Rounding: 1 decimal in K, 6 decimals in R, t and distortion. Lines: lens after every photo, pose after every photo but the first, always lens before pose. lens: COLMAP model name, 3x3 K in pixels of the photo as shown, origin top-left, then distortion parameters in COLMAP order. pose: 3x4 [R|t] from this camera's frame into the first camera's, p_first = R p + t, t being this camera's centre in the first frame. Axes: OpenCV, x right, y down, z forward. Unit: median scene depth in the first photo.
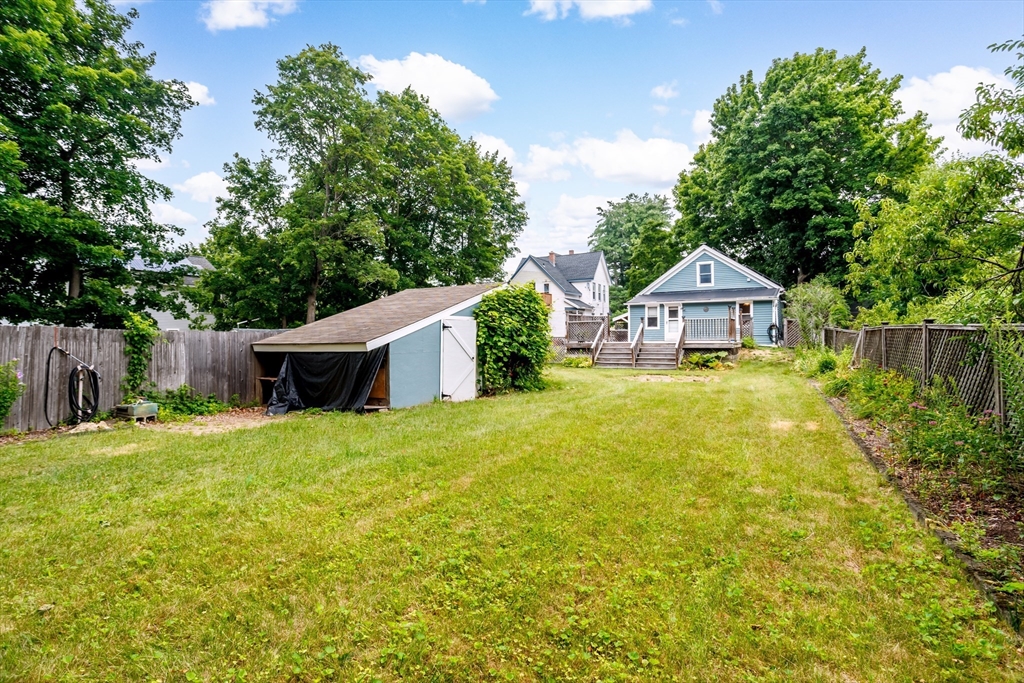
lens RADIAL K [[500.1, 0, 517.6], [0, 500.1, 340.6], [0, 0, 1]] dist [-0.031130, 0.016487]
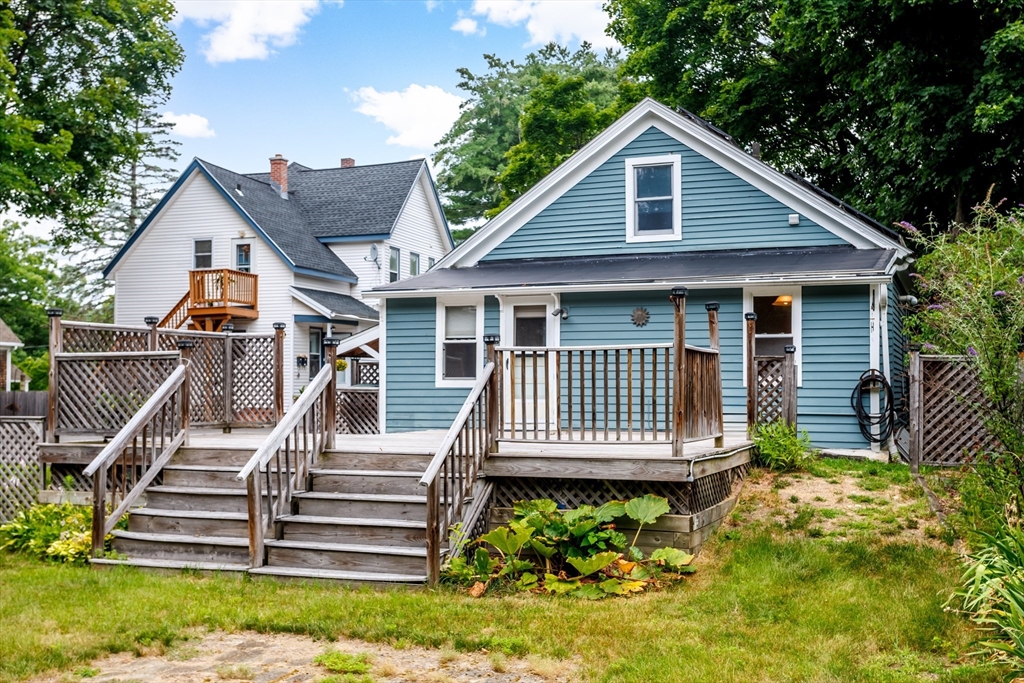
lens RADIAL K [[1138.5, 0, 509.9], [0, 1138.5, 343.4], [0, 0, 1]] dist [-0.016694, 0.000000]
pose [[0.988126, 0.015728, 0.152840, 0.213031], [-0.007650, 0.998549, -0.053299, -0.014366], [-0.153456, 0.051497, 0.986813, 0.396802]]
